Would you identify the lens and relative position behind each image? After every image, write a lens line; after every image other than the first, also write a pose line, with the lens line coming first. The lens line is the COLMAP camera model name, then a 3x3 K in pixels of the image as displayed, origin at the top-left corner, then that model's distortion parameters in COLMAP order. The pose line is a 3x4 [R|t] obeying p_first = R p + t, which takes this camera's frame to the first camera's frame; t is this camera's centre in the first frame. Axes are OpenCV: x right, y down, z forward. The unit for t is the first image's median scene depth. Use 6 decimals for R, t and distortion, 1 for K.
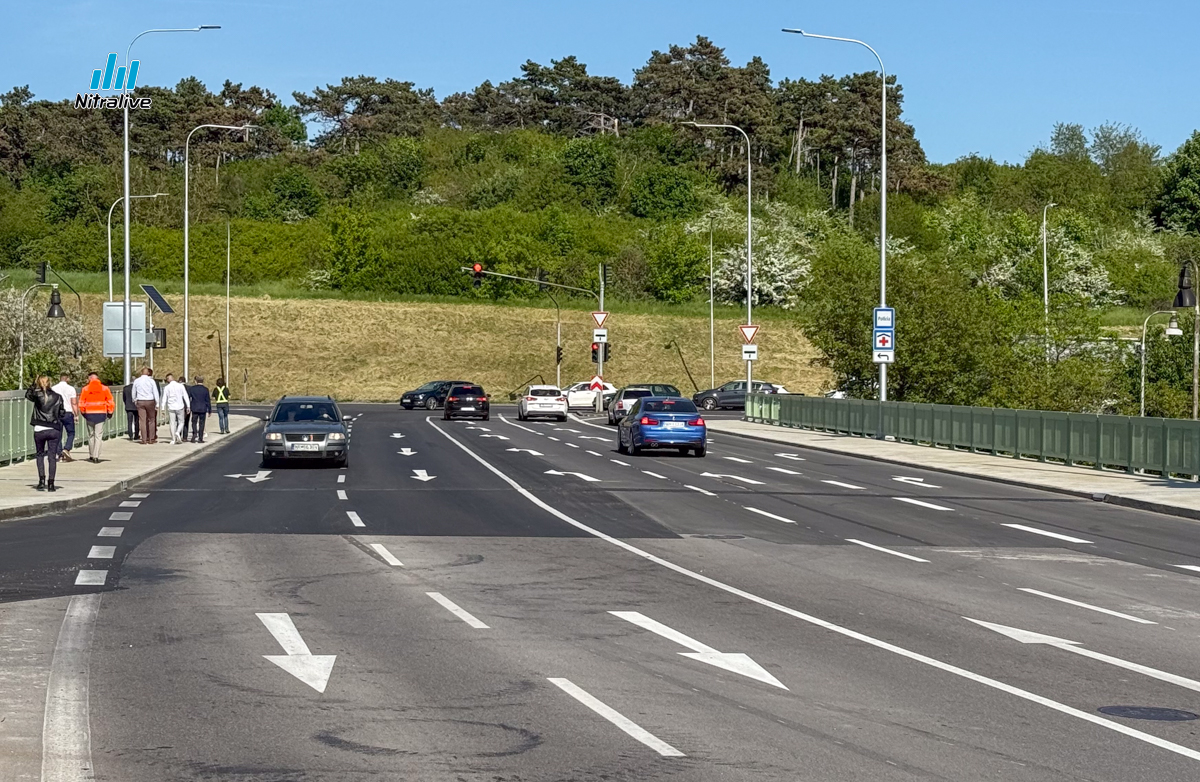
lens RADIAL K [[2378.1, 0, 622.8], [0, 2378.1, 425.3], [0, 0, 1]] dist [0.156819, 0.000000]
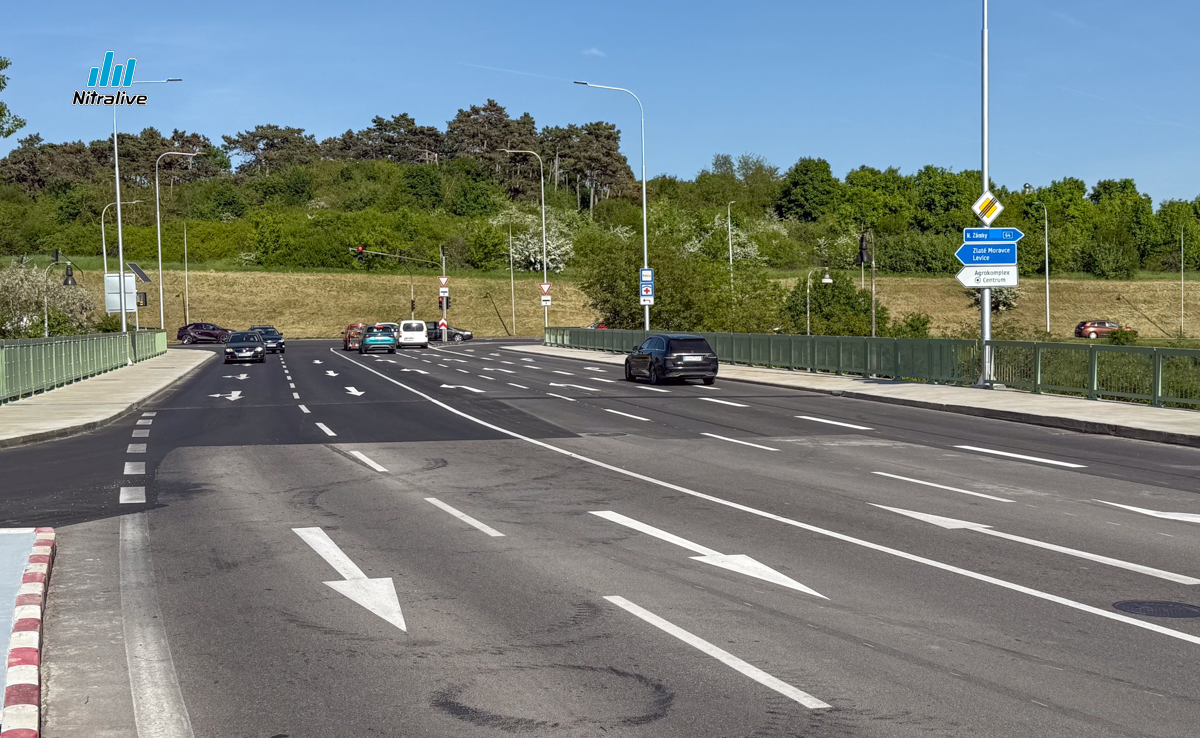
lens RADIAL K [[1469.8, 0, 620.3], [0, 1469.8, 397.6], [0, 0, 1]] dist [0.129725, 0.000000]
pose [[0.992042, -0.030827, 0.122076, -0.011156], [0.026633, 0.999003, 0.035838, -0.000755], [-0.123059, -0.032302, 0.991874, 0.037738]]
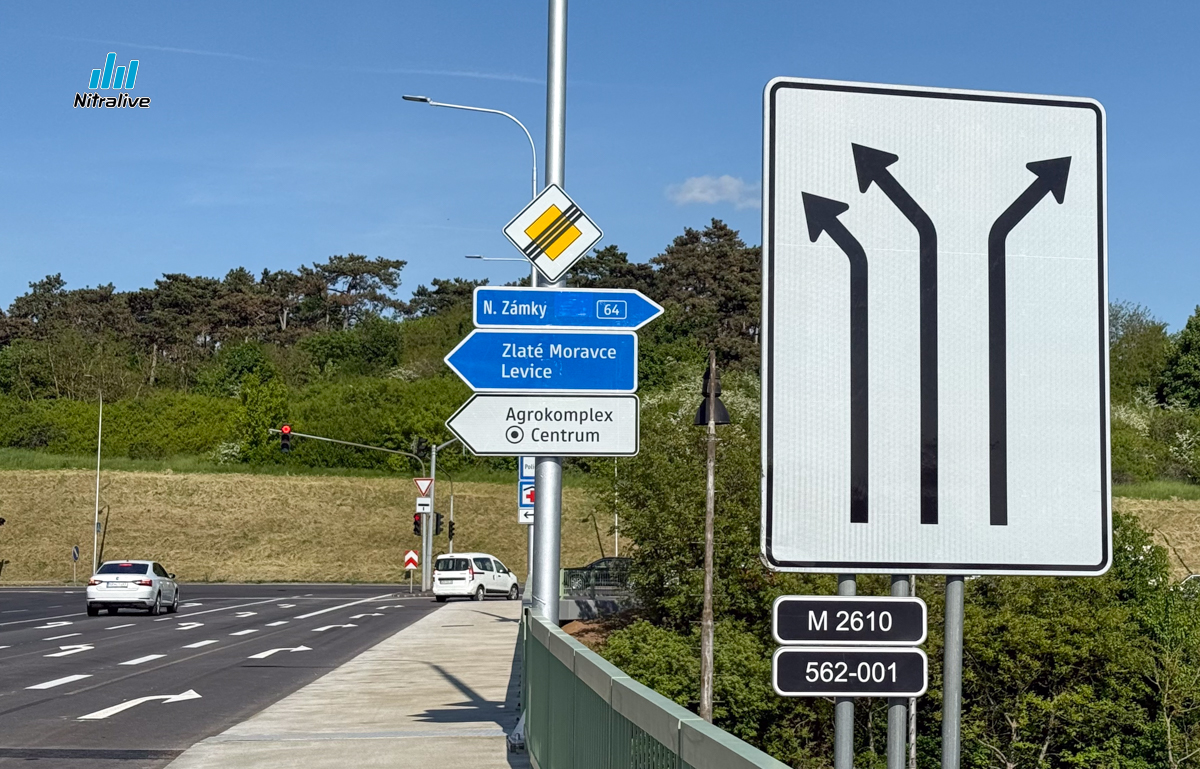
lens RADIAL K [[2176.8, 0, 694.2], [0, 2176.8, 405.5], [0, 0, 1]] dist [0.166317, 0.000000]
pose [[0.999356, -0.003562, -0.035698, 0.090994], [0.000261, 0.995755, -0.092041, 0.000047], [0.035874, 0.091973, 0.995115, 0.147781]]
